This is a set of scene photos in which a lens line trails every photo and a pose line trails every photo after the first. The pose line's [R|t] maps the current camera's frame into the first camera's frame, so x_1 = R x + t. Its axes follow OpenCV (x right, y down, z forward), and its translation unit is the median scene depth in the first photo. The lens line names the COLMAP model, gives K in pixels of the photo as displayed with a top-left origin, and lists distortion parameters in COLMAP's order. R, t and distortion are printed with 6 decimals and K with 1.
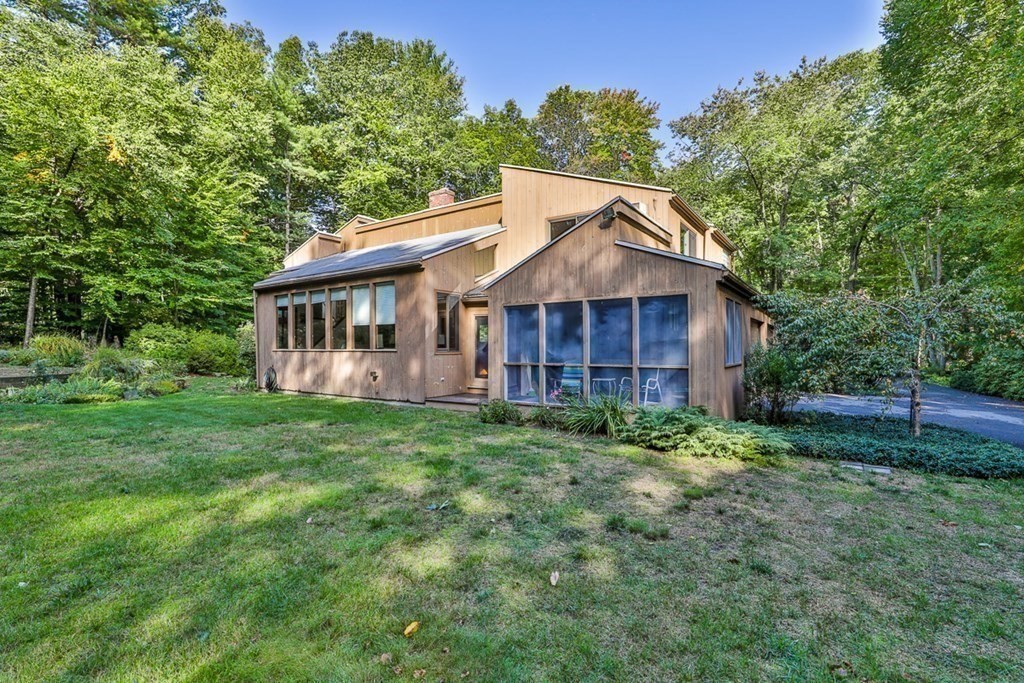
lens RADIAL K [[469.6, 0, 507.4], [0, 469.6, 337.6], [0, 0, 1]] dist [-0.033356, 0.007988]
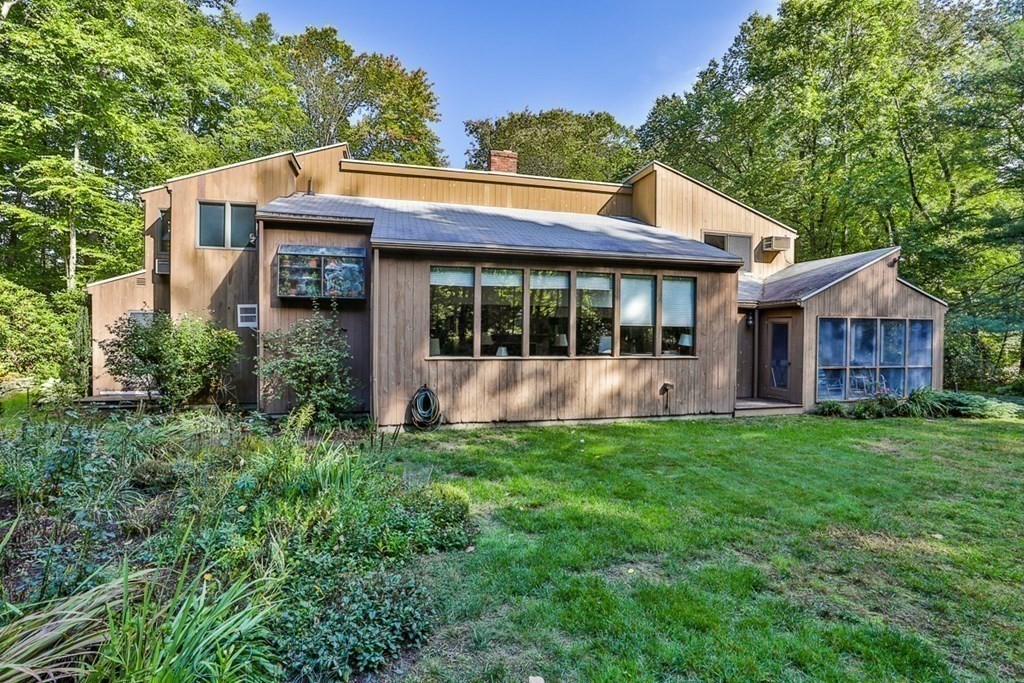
lens RADIAL K [[469.6, 0, 507.7], [0, 469.6, 343.2], [0, 0, 1]] dist [-0.033356, 0.007988]
pose [[0.670798, -0.001758, 0.741638, -1.066044], [-0.025513, 0.999351, 0.025445, -0.011440], [-0.741202, -0.035990, 0.670317, 0.642246]]
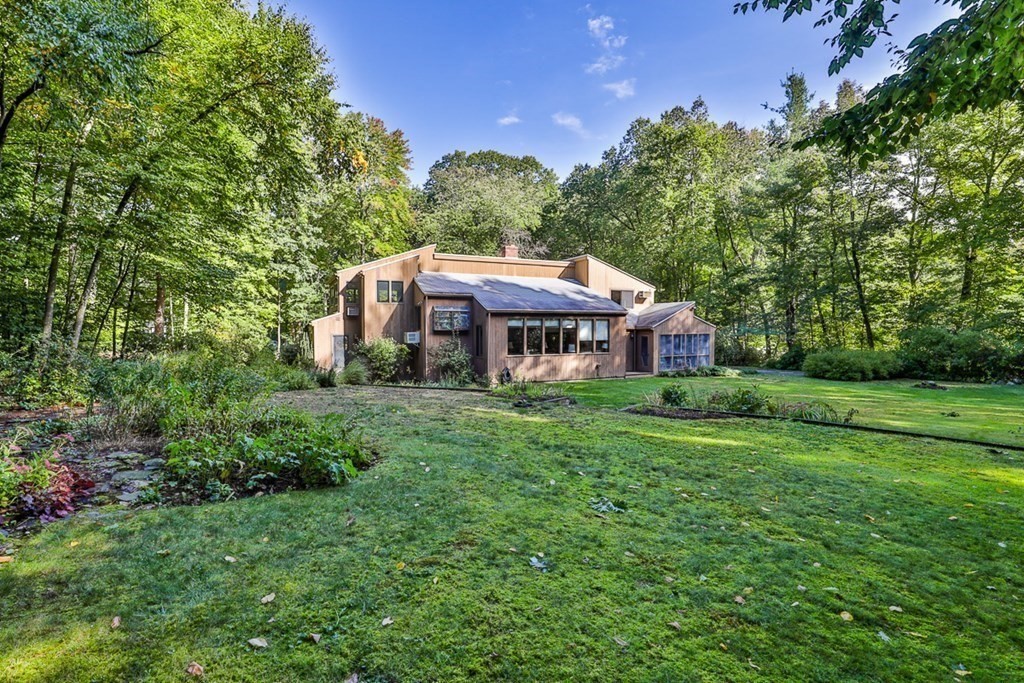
lens RADIAL K [[470.3, 0, 515.0], [0, 470.3, 337.1], [0, 0, 1]] dist [-0.000656, -0.000038]
pose [[0.501645, -0.009435, 0.865022, -2.114927], [-0.016892, 0.999643, 0.020699, -0.073628], [-0.864909, -0.024996, 0.501307, 0.308600]]
